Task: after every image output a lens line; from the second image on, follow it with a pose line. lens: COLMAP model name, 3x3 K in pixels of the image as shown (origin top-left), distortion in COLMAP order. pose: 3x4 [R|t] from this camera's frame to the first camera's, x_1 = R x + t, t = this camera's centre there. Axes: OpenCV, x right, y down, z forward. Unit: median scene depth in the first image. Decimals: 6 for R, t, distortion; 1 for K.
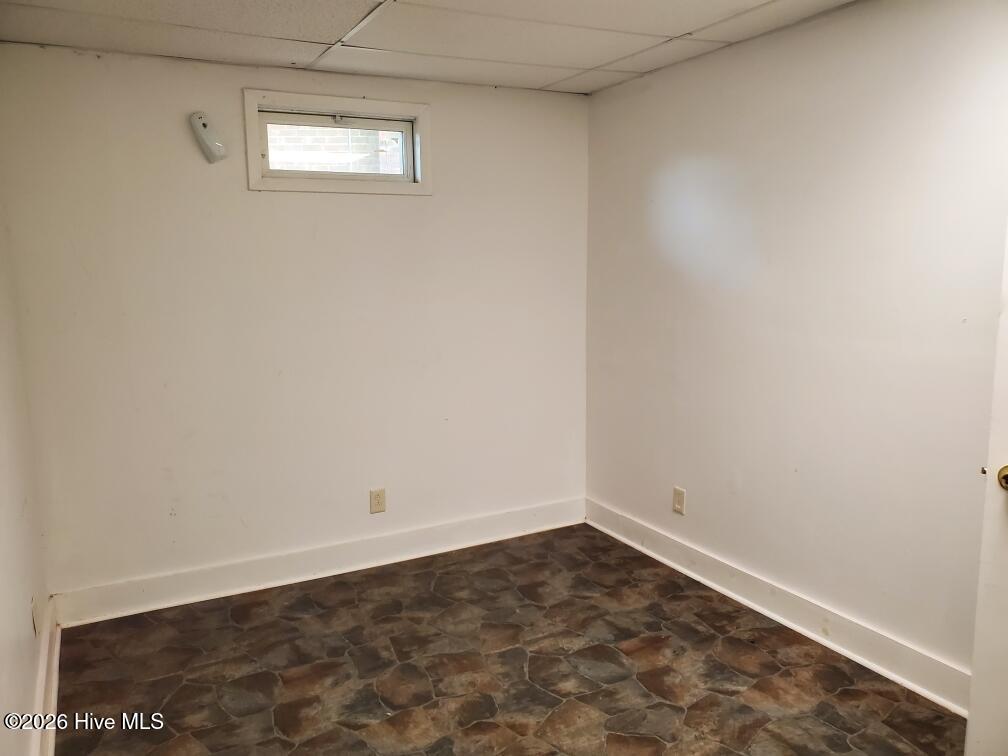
lens RADIAL K [[850.0, 0, 679.2], [0, 850.0, 480.6], [0, 0, 1]] dist [-0.004062, -0.010403]
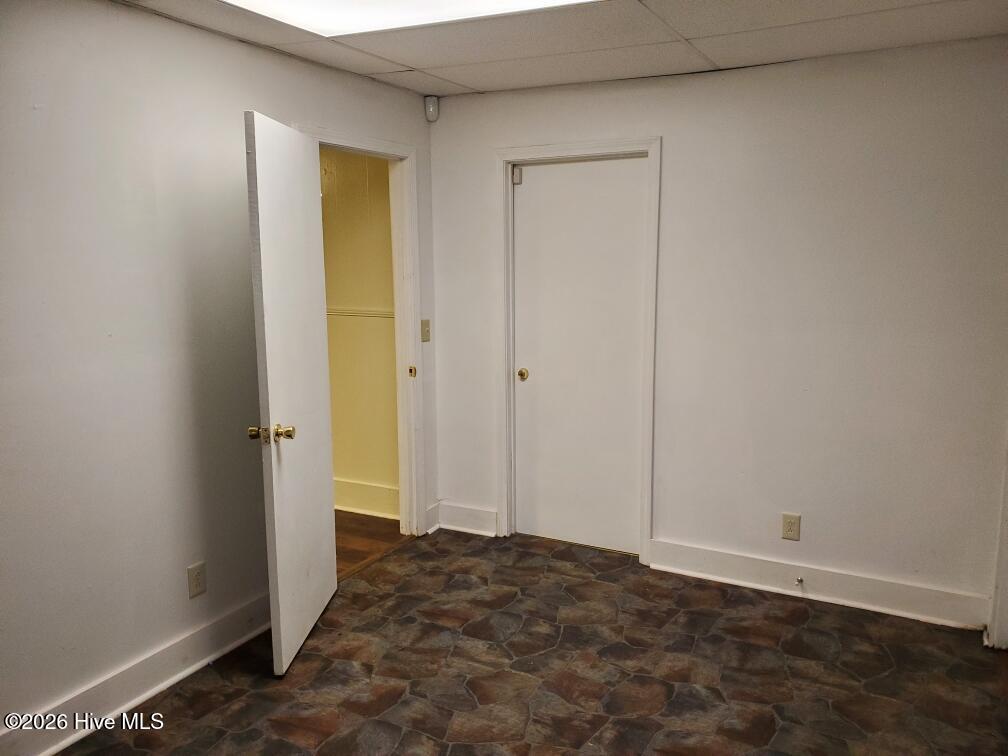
lens RADIAL K [[788.7, 0, 505.9], [0, 788.7, 381.5], [0, 0, 1]] dist [0.011071, -0.006654]
pose [[-0.477859, -0.130847, 0.868637, -0.981592], [0.231473, 0.935140, 0.268204, -0.352189], [-0.847390, 0.329230, -0.416578, 1.403782]]
